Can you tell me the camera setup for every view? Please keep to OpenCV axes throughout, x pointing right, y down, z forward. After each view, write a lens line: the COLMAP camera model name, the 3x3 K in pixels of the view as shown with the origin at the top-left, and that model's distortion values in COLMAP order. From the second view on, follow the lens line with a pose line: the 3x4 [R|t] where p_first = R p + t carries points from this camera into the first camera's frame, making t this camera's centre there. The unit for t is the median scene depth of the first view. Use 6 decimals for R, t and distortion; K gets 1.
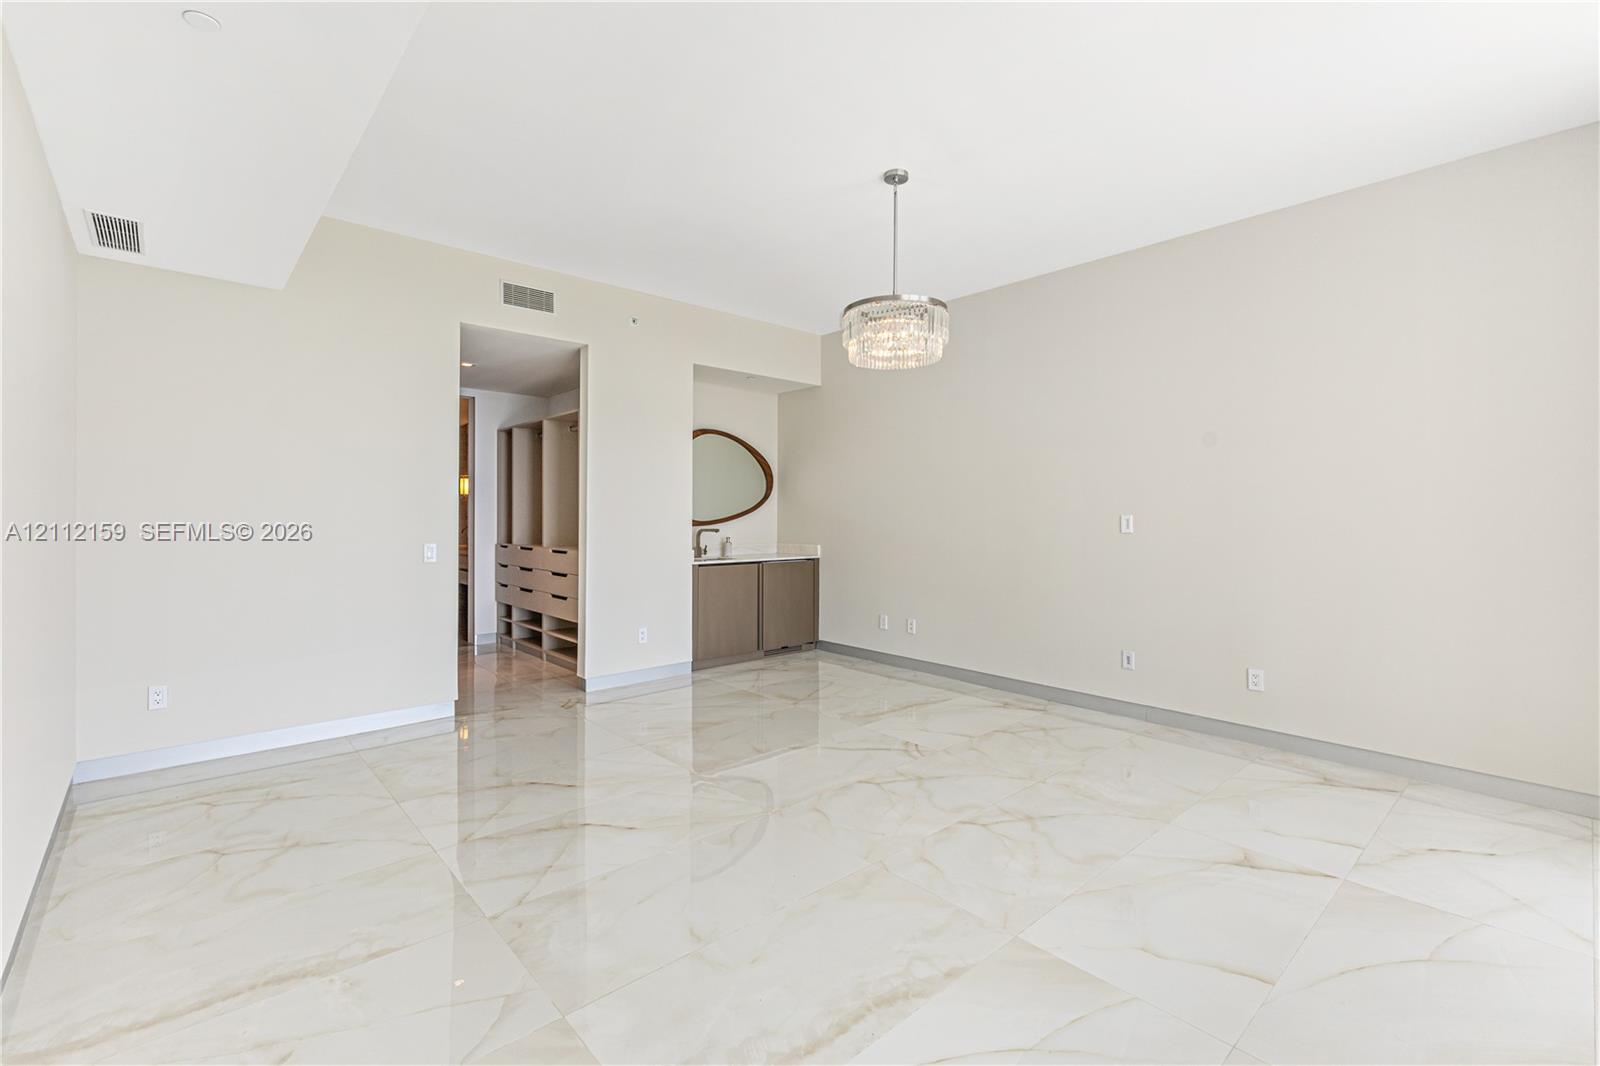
lens RADIAL K [[695.6, 0, 797.0], [0, 695.6, 525.1], [0, 0, 1]] dist [0.004412, 0.000253]
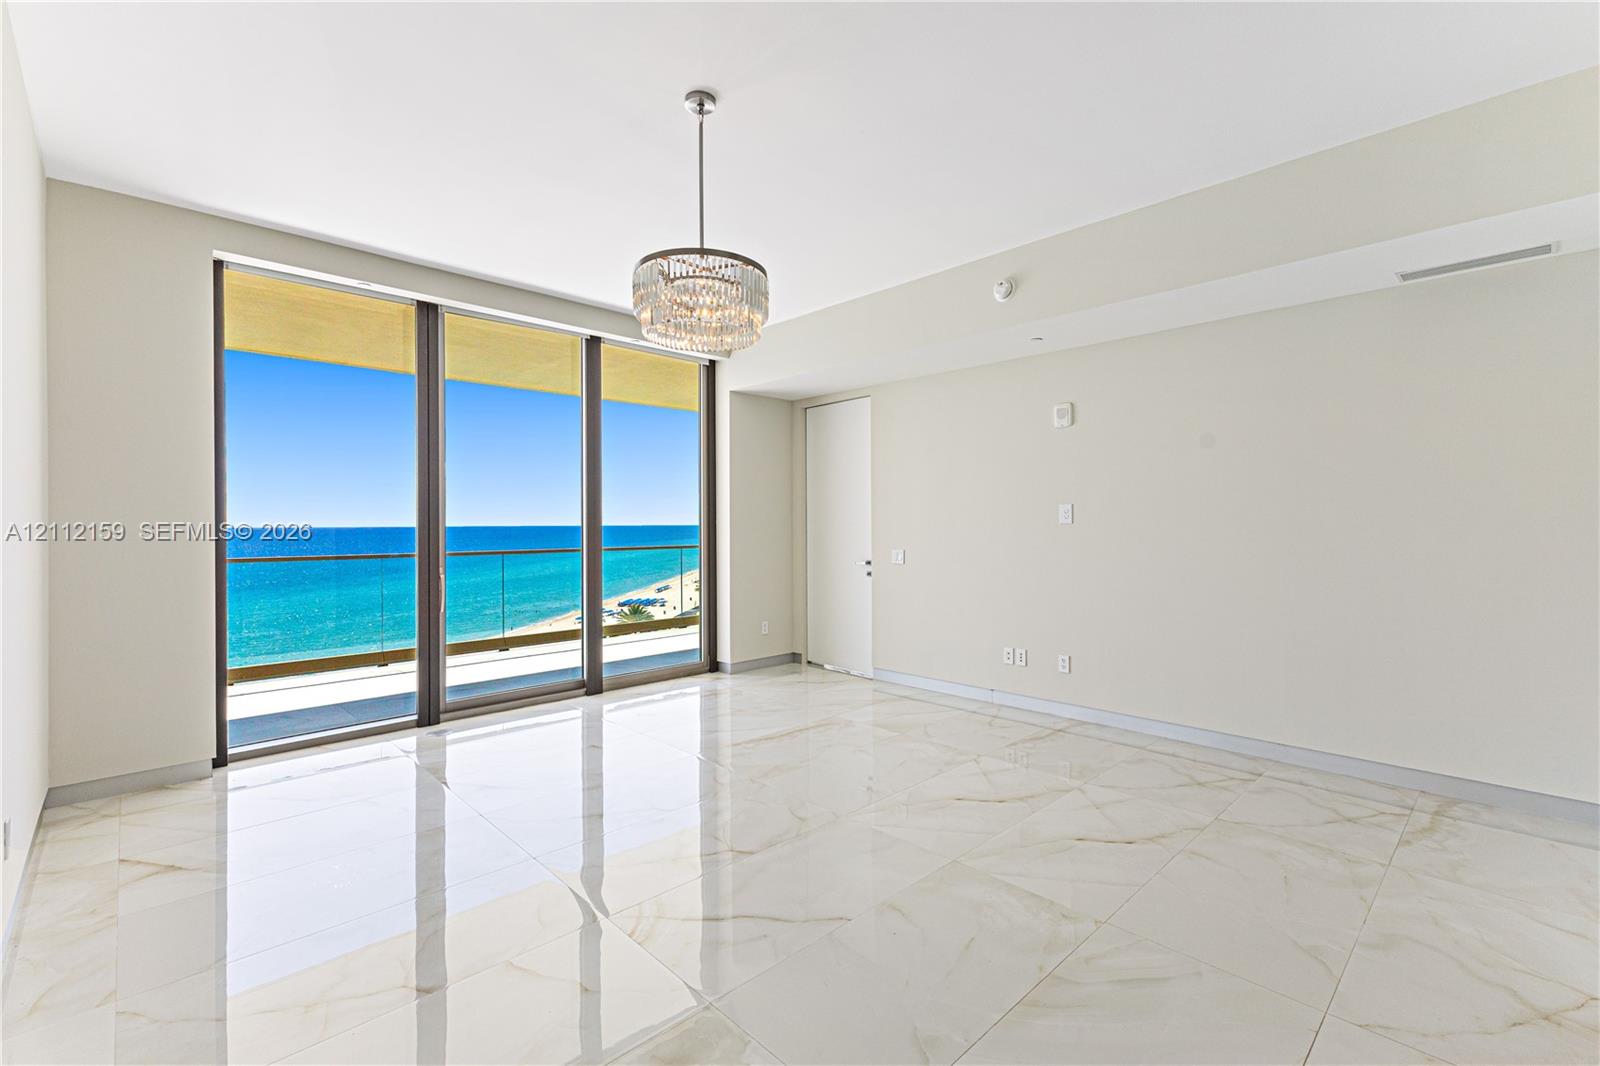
lens RADIAL K [[695.6, 0, 799.5], [0, 695.6, 531.4], [0, 0, 1]] dist [0.004412, 0.000253]
pose [[-0.999405, 0.002549, -0.034402, 0.069192], [0.001790, 0.999755, 0.022081, -0.041917], [0.034450, 0.022006, -0.999164, 2.164156]]
